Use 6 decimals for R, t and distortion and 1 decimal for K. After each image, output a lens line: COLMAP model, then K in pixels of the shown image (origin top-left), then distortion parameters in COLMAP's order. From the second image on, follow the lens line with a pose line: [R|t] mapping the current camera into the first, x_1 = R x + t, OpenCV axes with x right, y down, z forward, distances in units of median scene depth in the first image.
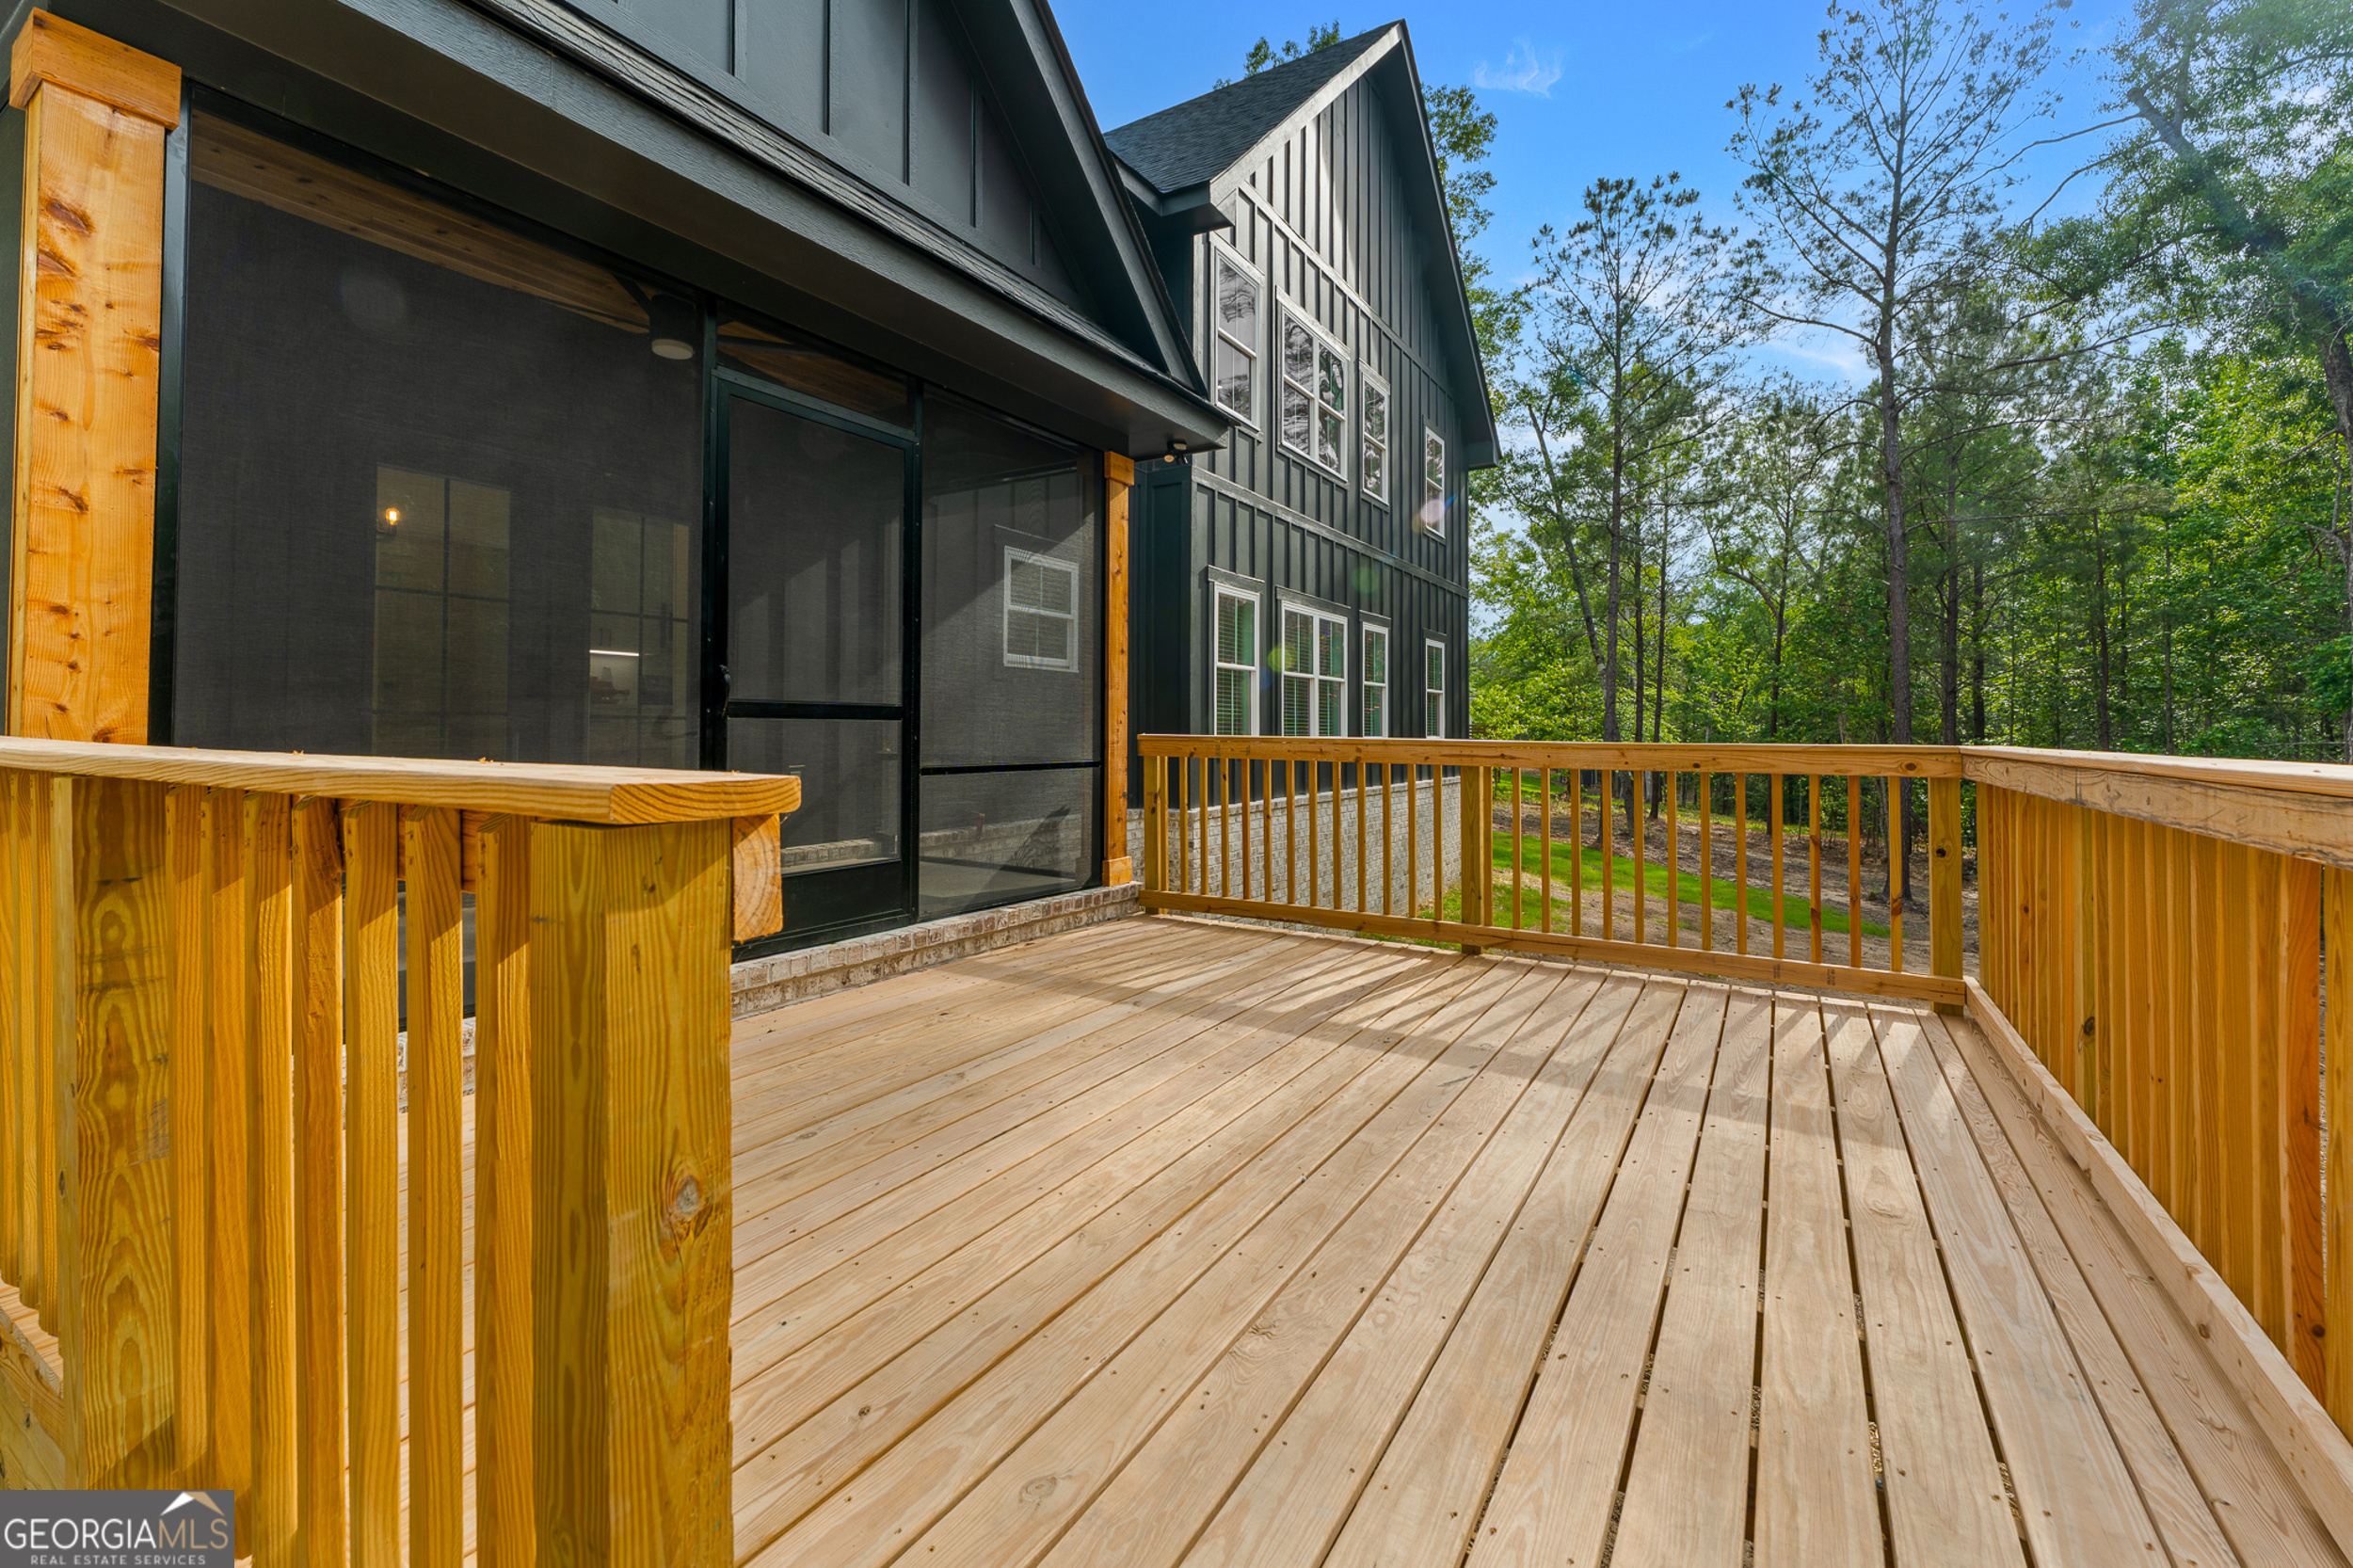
lens RADIAL K [[933.0, 0, 1199.8], [0, 933.0, 712.5], [0, 0, 1]] dist [0.000790, -0.001083]
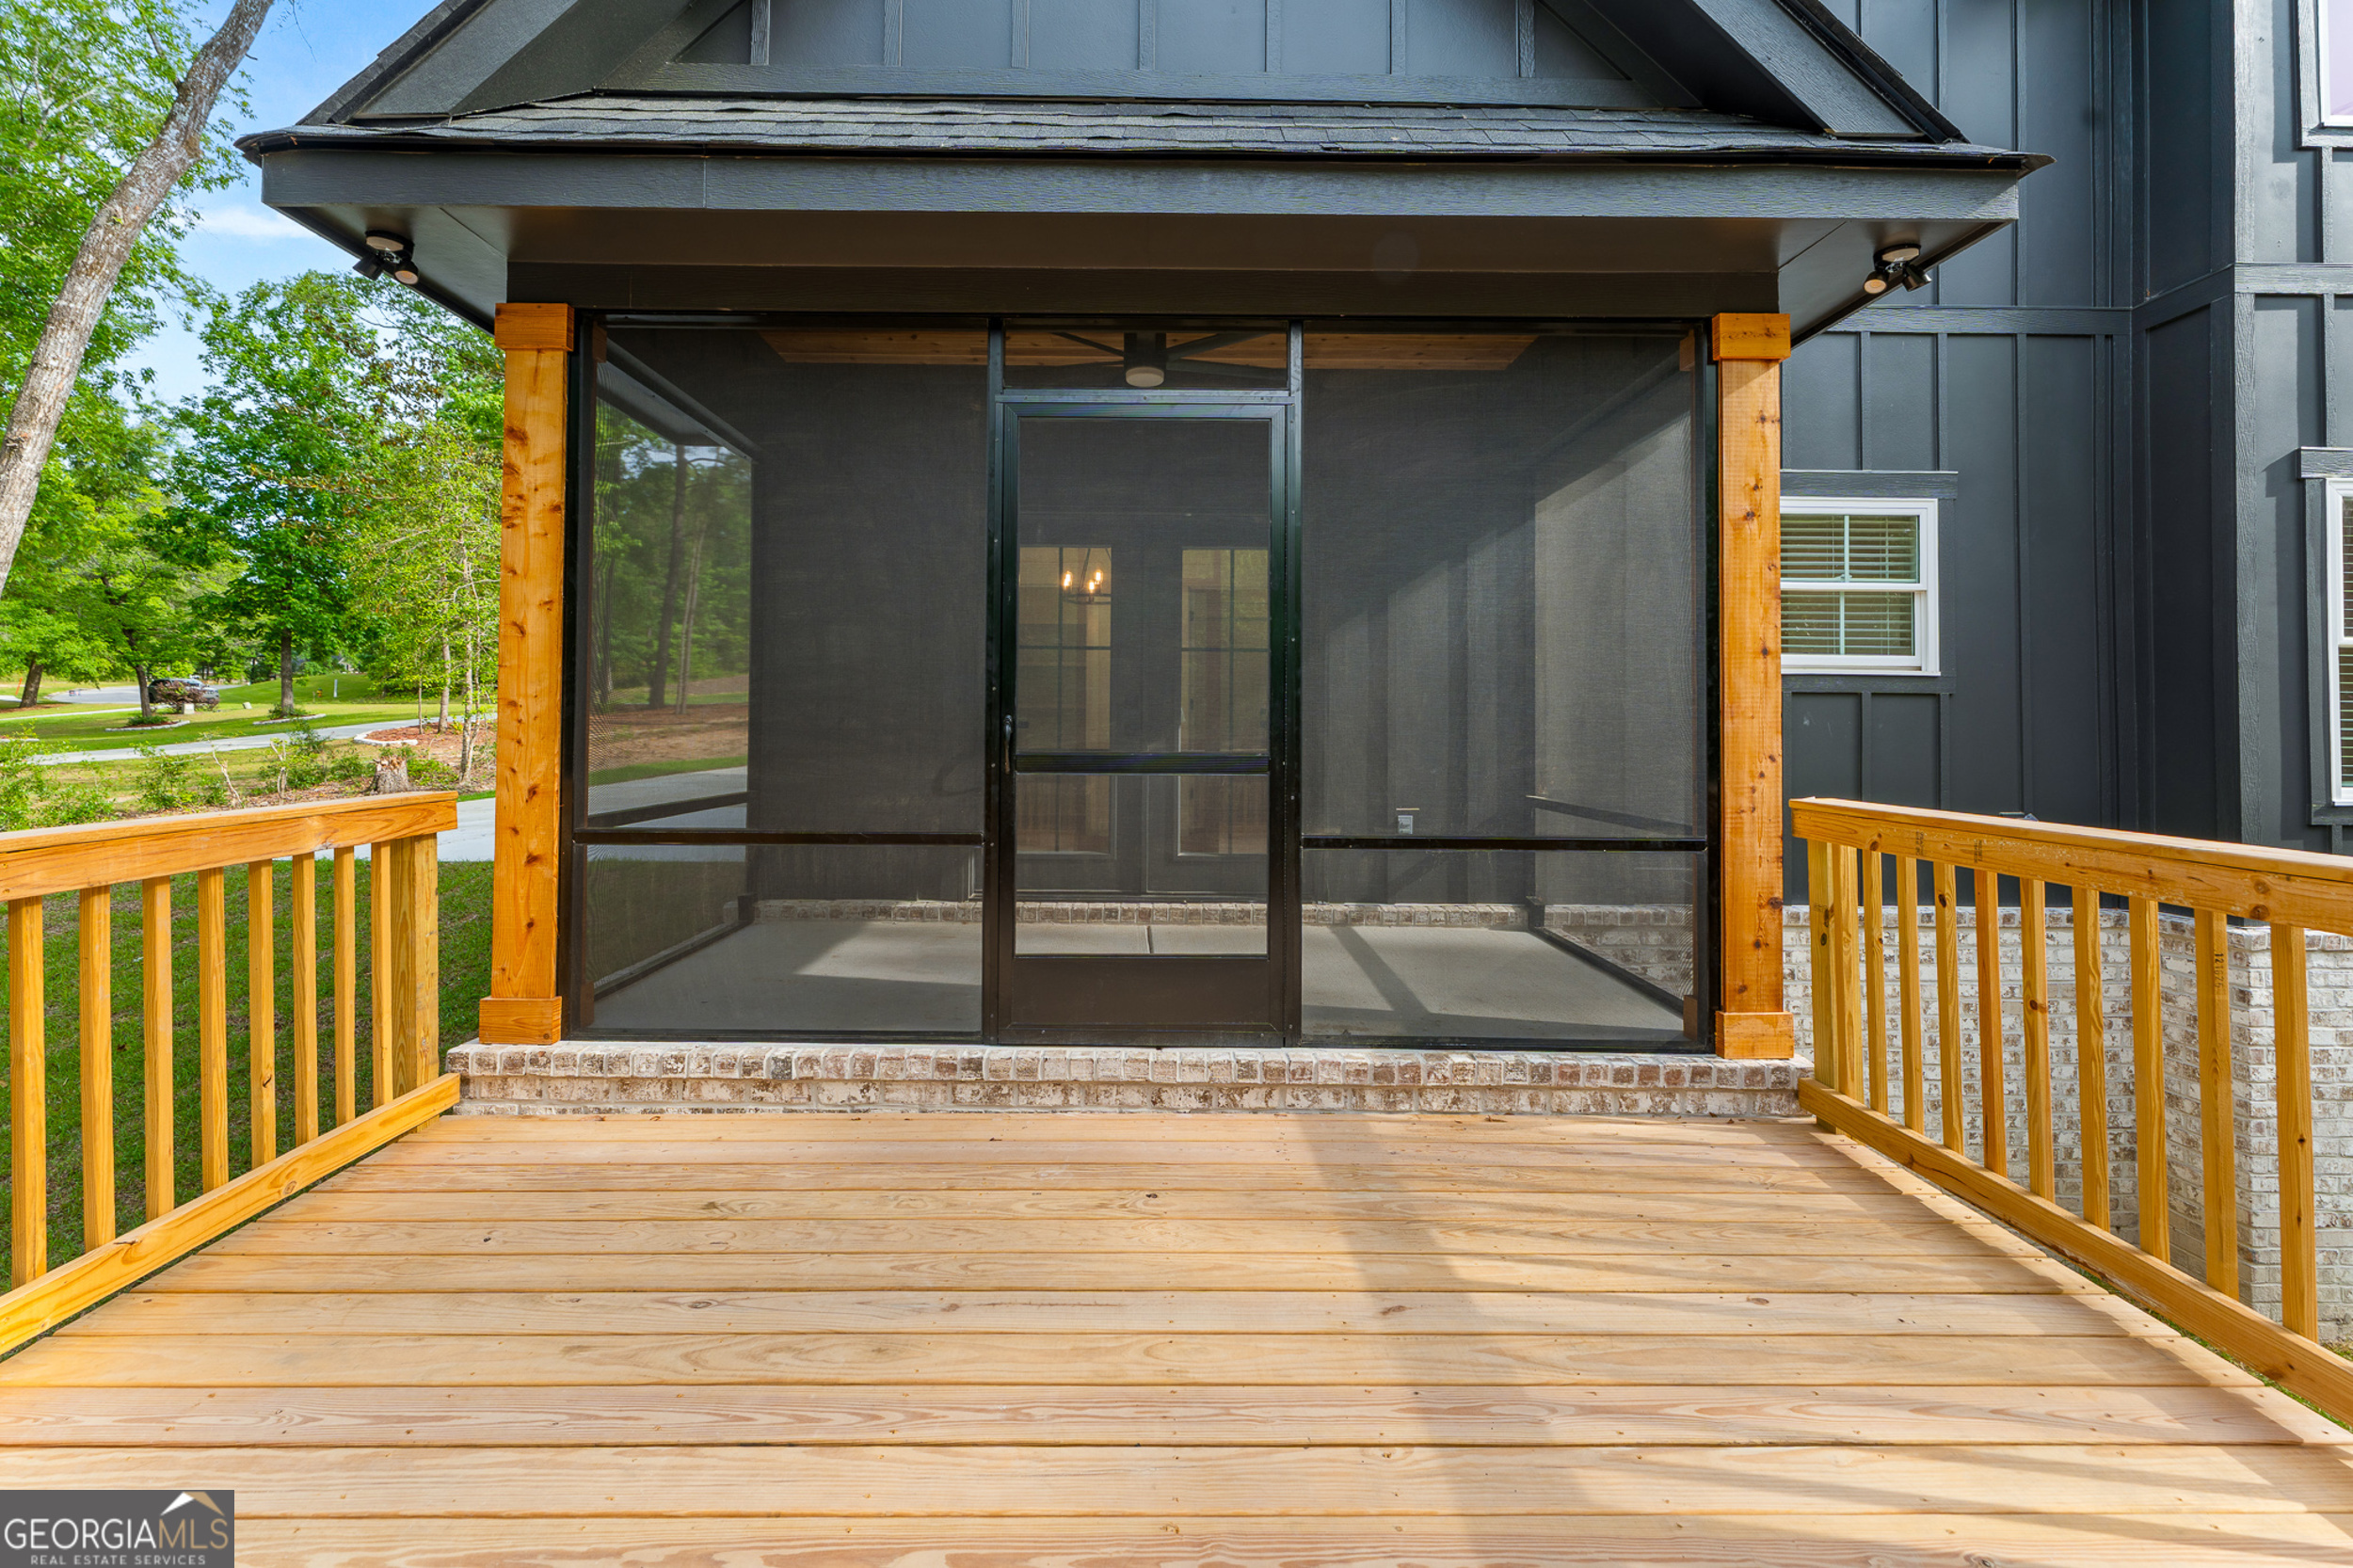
lens RADIAL K [[977.2, 0, 1201.5], [0, 977.2, 711.4], [0, 0, 1]] dist [0.000988, -0.001009]
pose [[0.538925, -0.016226, -0.842197, 0.241783], [0.009330, 0.999868, -0.013294, -0.024322], [0.842302, -0.000693, 0.539006, 0.393712]]
